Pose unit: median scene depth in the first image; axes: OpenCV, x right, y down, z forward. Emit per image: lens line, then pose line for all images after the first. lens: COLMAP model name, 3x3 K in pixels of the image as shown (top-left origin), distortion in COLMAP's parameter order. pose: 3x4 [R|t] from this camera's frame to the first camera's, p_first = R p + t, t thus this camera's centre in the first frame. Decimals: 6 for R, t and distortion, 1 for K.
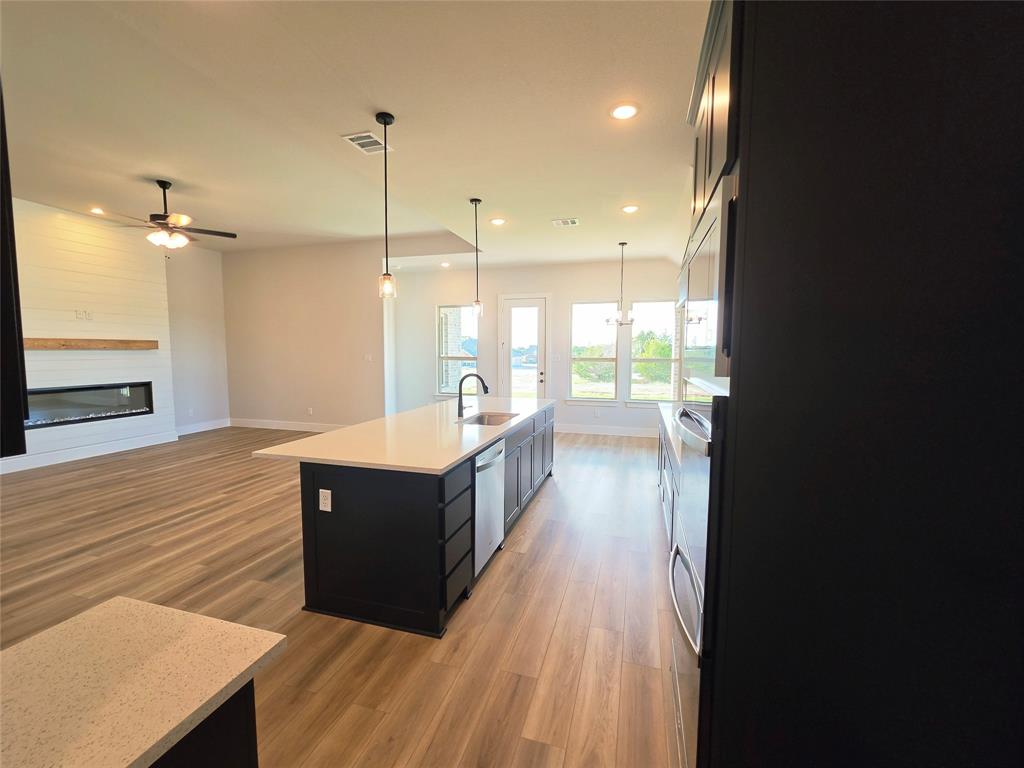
lens RADIAL K [[422.0, 0, 513.1], [0, 422.0, 382.9], [0, 0, 1]] dist [-0.006663, -0.000119]
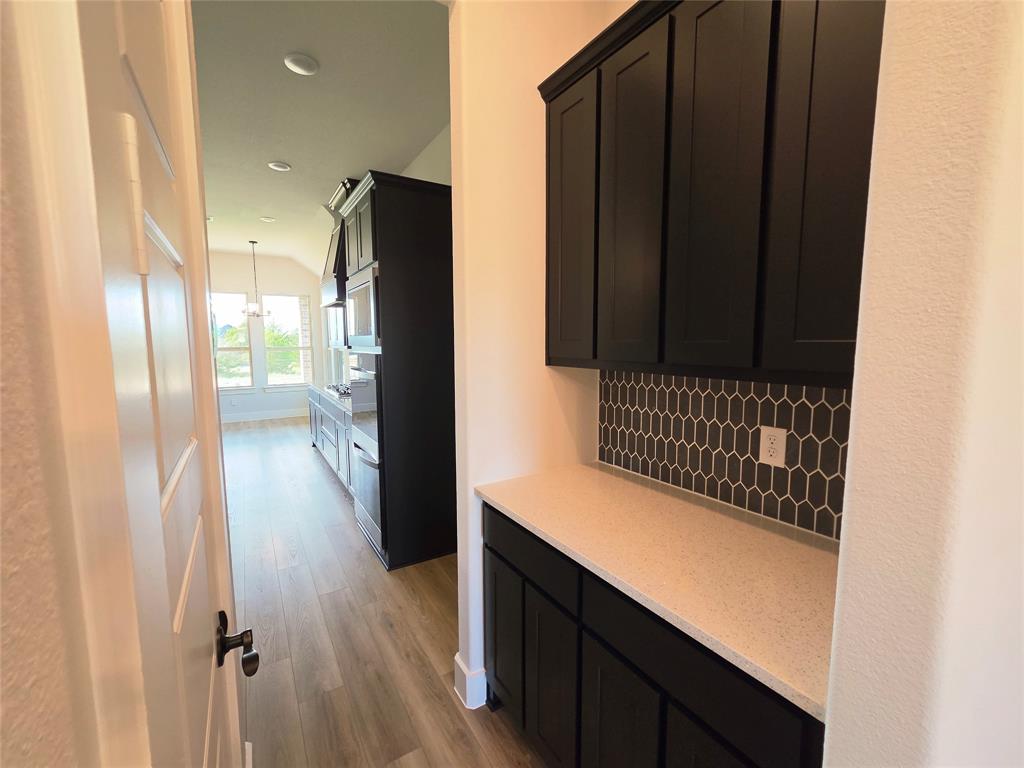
lens RADIAL K [[422.0, 0, 513.1], [0, 422.0, 382.9], [0, 0, 1]] dist [-0.006663, -0.000119]
pose [[0.650017, -0.079686, 0.755730, -0.183860], [0.062802, 0.996718, 0.051079, 0.025522], [-0.757320, 0.014259, 0.652888, -0.255721]]
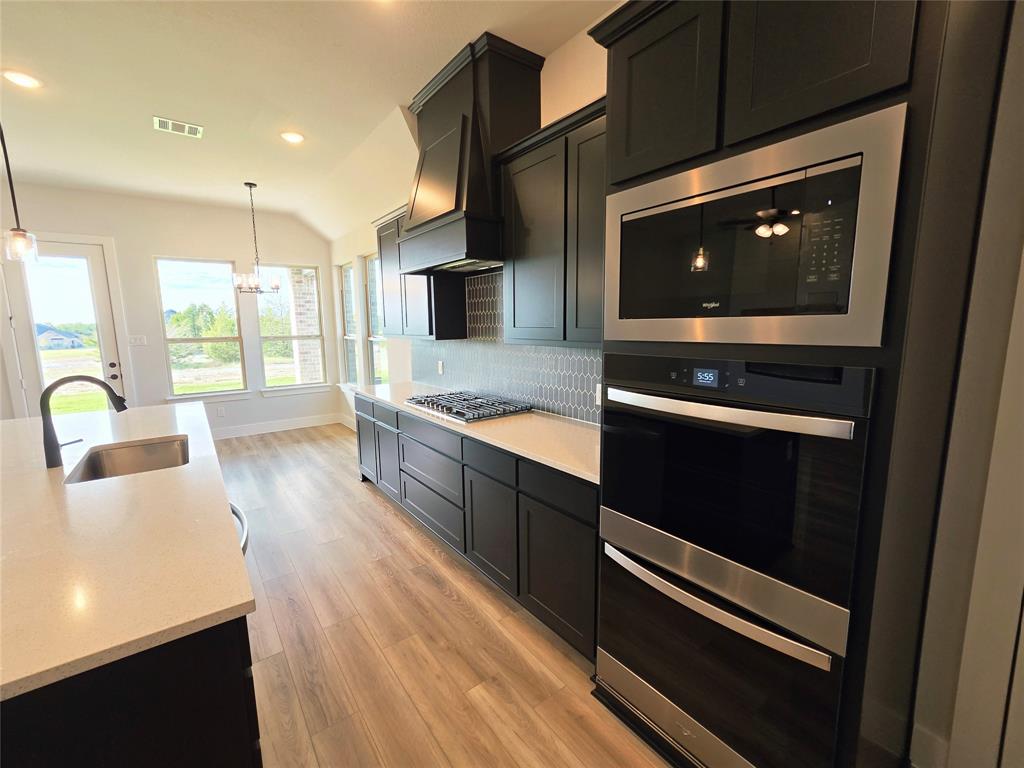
lens RADIAL K [[430.2, 0, 497.1], [0, 430.2, 383.3], [0, 0, 1]] dist [-0.000205, -0.000099]
pose [[0.608755, -0.118793, 0.784414, -0.139943], [0.075723, 0.992912, 0.091603, -0.015281], [-0.789736, 0.003635, 0.613436, 0.211989]]
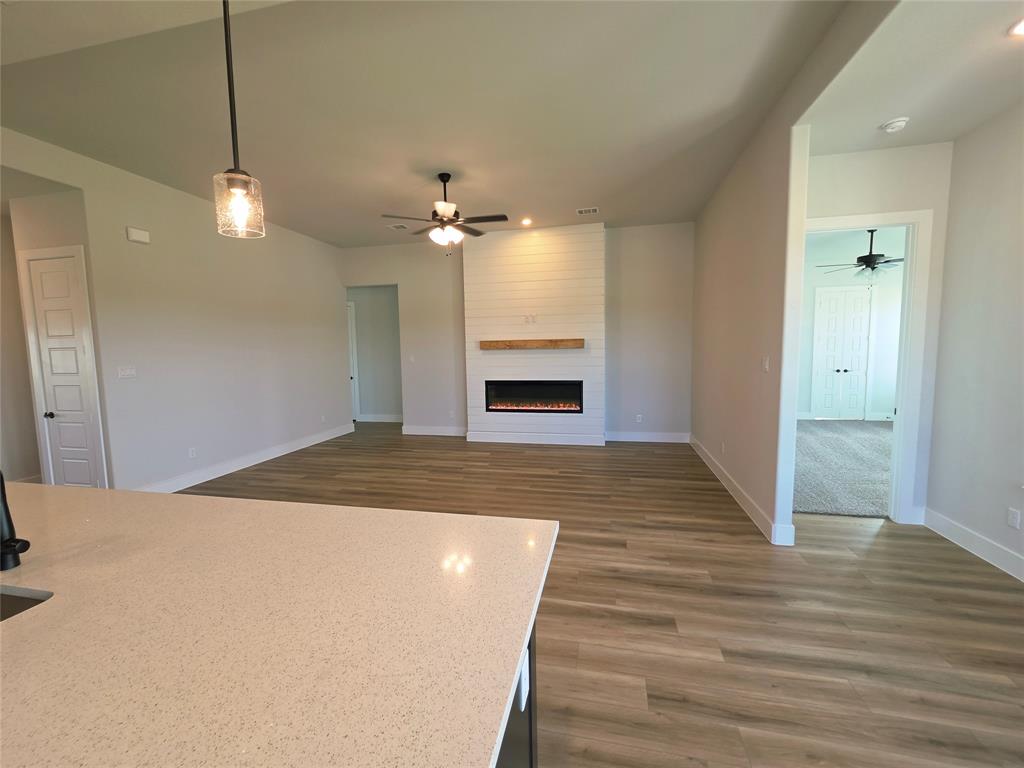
lens RADIAL K [[422.0, 0, 513.1], [0, 422.0, 382.9], [0, 0, 1]] dist [-0.006663, -0.000119]
pose [[0.084149, 0.069260, -0.994043, 0.127438], [-0.061590, 0.996036, 0.064185, -0.062185], [0.994548, 0.055822, 0.088081, 0.905499]]
